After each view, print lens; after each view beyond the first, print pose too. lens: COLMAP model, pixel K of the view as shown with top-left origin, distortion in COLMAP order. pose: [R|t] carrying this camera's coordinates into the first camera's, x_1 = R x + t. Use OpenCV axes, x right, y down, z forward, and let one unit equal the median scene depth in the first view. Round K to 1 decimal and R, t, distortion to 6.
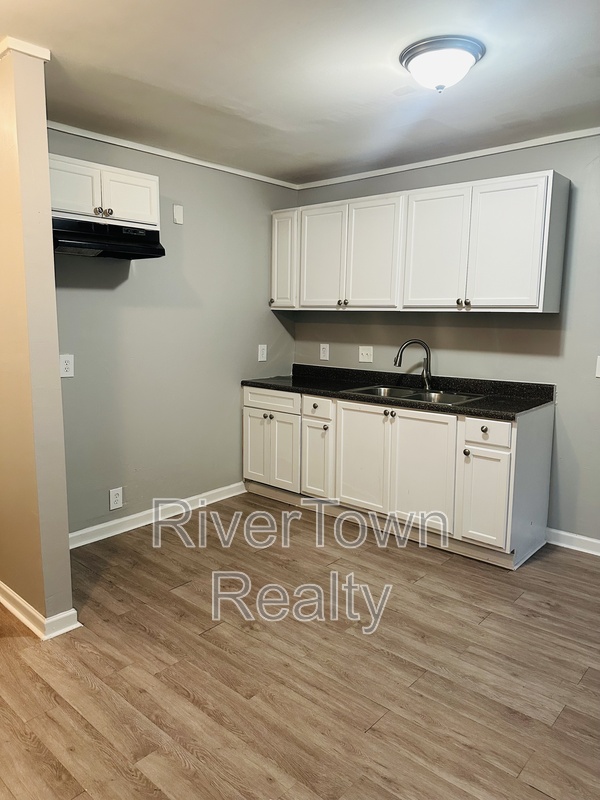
lens RADIAL K [[563.7, 0, 300.9], [0, 563.7, 396.5], [0, 0, 1]] dist [0.095176, -0.007908]
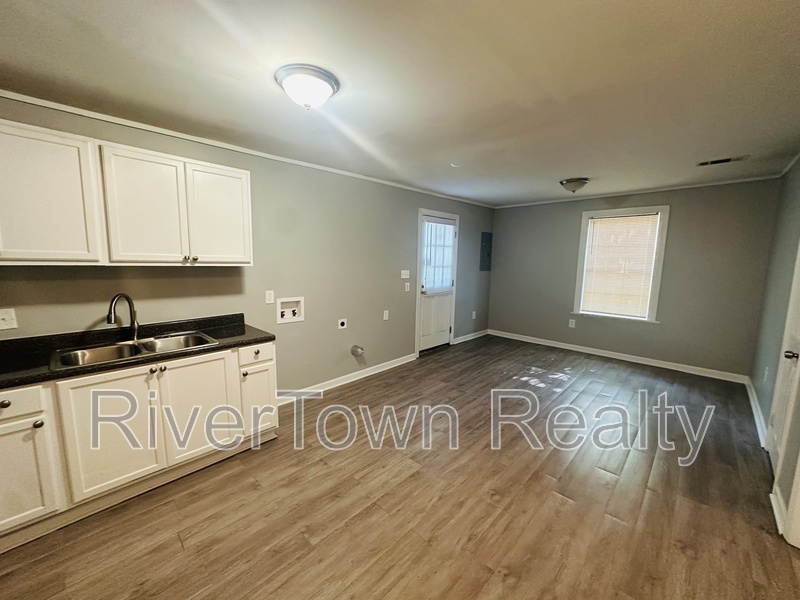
lens RADIAL K [[324.4, 0, 383.8], [0, 324.4, 312.7], [0, 0, 1]] dist [-0.003828, 0.000515]
pose [[0.059704, -0.160294, 0.985262, -0.429635], [0.147961, 0.977541, 0.150072, -0.111692], [-0.987189, 0.136821, 0.082081, 0.658386]]
